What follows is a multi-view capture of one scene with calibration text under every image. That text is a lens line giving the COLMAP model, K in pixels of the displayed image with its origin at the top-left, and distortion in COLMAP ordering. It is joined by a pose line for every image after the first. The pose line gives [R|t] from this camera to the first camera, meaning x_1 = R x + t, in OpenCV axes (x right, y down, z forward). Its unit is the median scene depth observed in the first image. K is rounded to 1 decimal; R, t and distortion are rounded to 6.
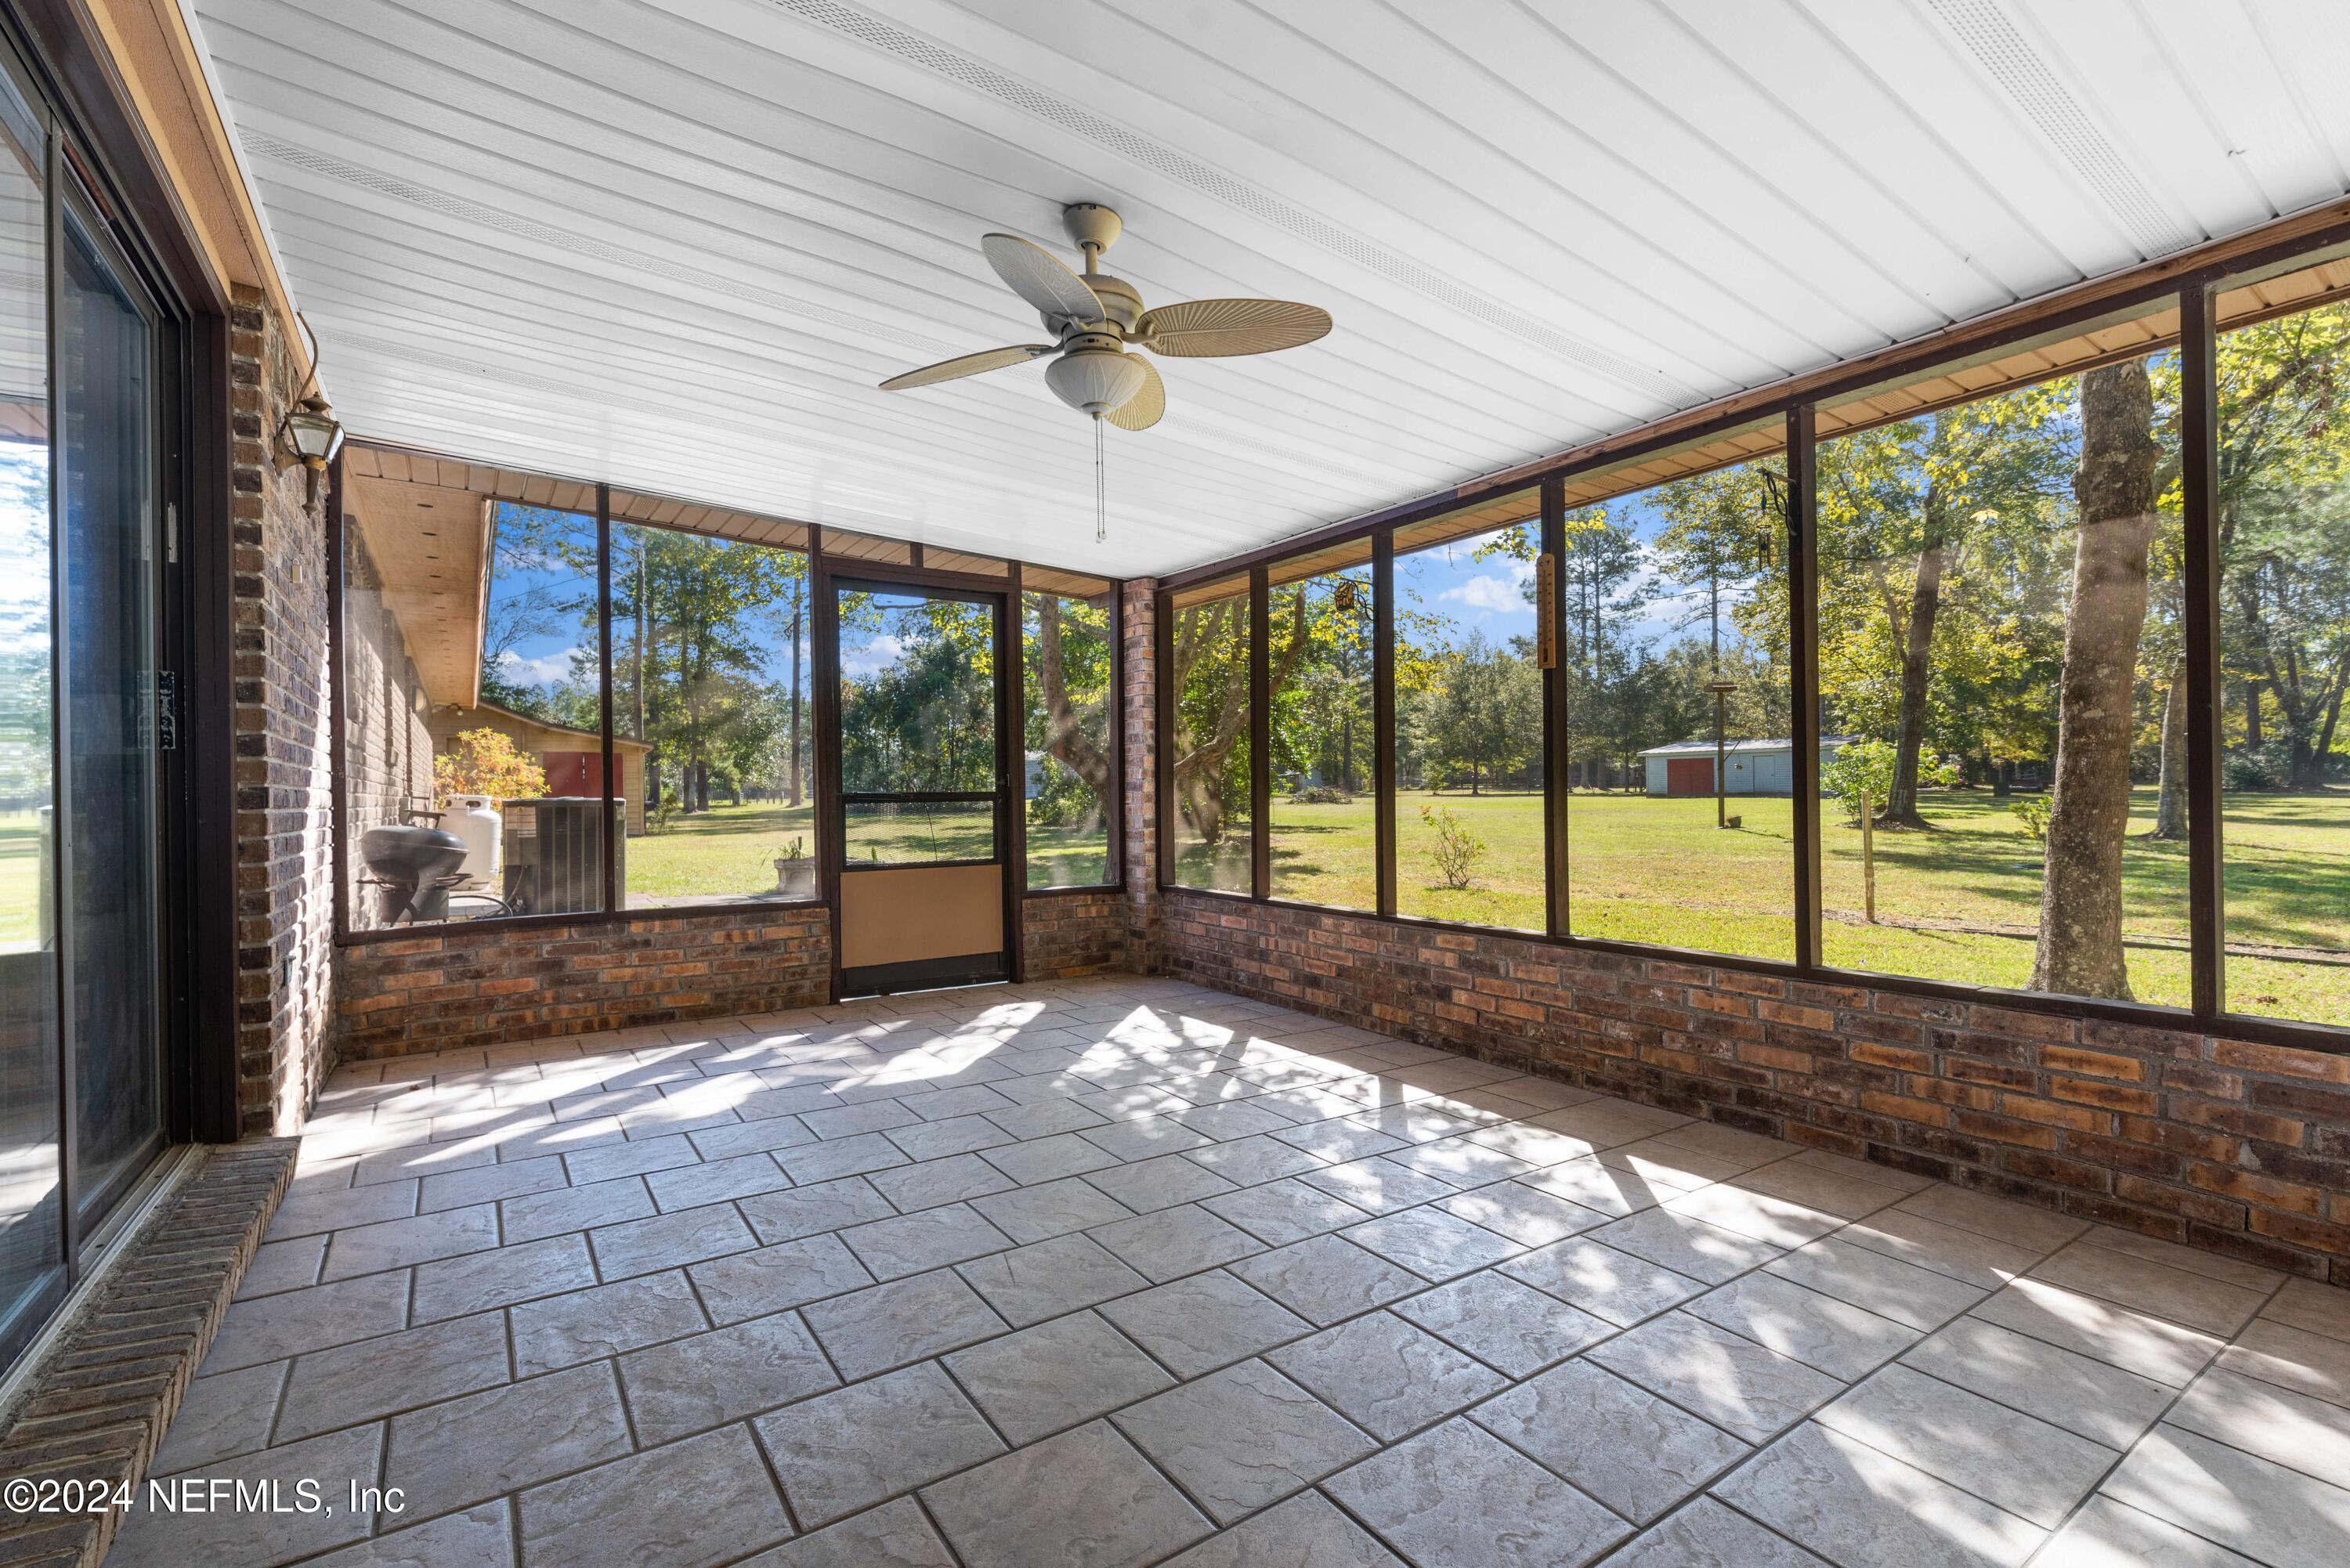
lens RADIAL K [[1012.1, 0, 1175.0], [0, 1012.1, 784.0], [0, 0, 1]] dist [0.001158, -0.000014]
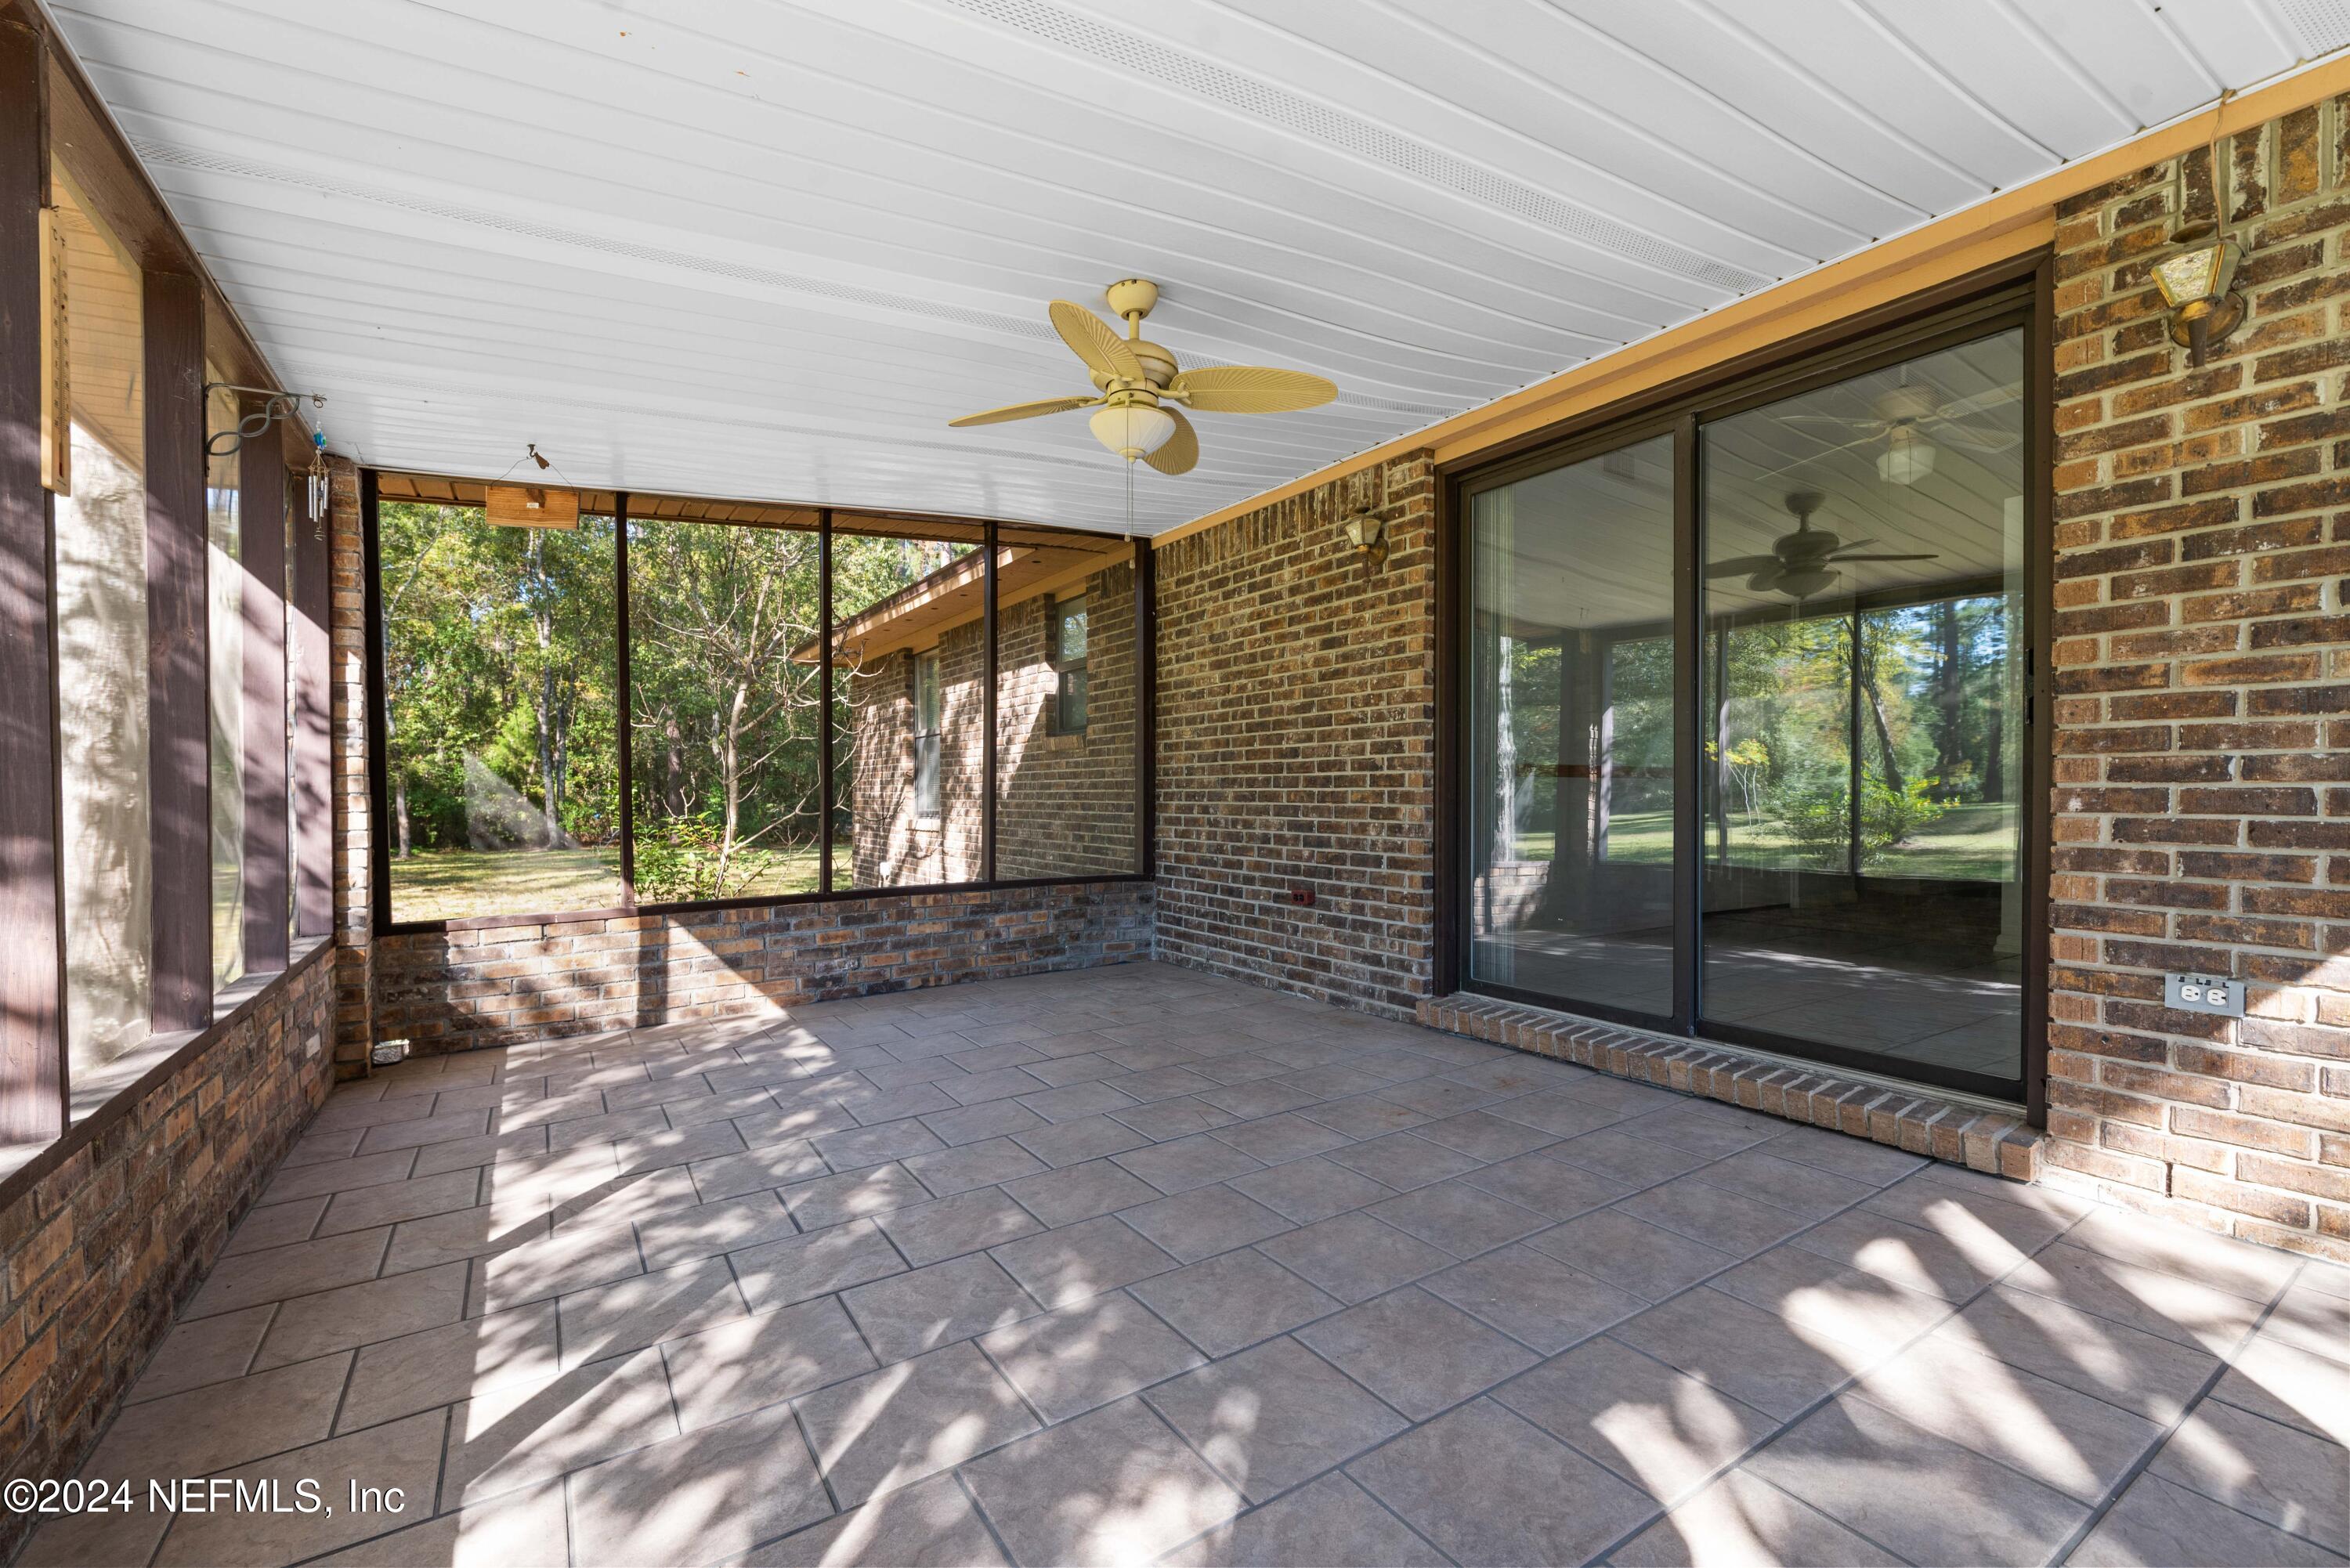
lens RADIAL K [[1012.1, 0, 1175.0], [0, 1012.1, 784.0], [0, 0, 1]] dist [0.001158, -0.000014]
pose [[-0.999500, 0.014936, 0.027868, -0.121139], [0.014443, 0.999737, -0.017805, 0.025412], [-0.028126, -0.017394, -0.999453, 1.713332]]
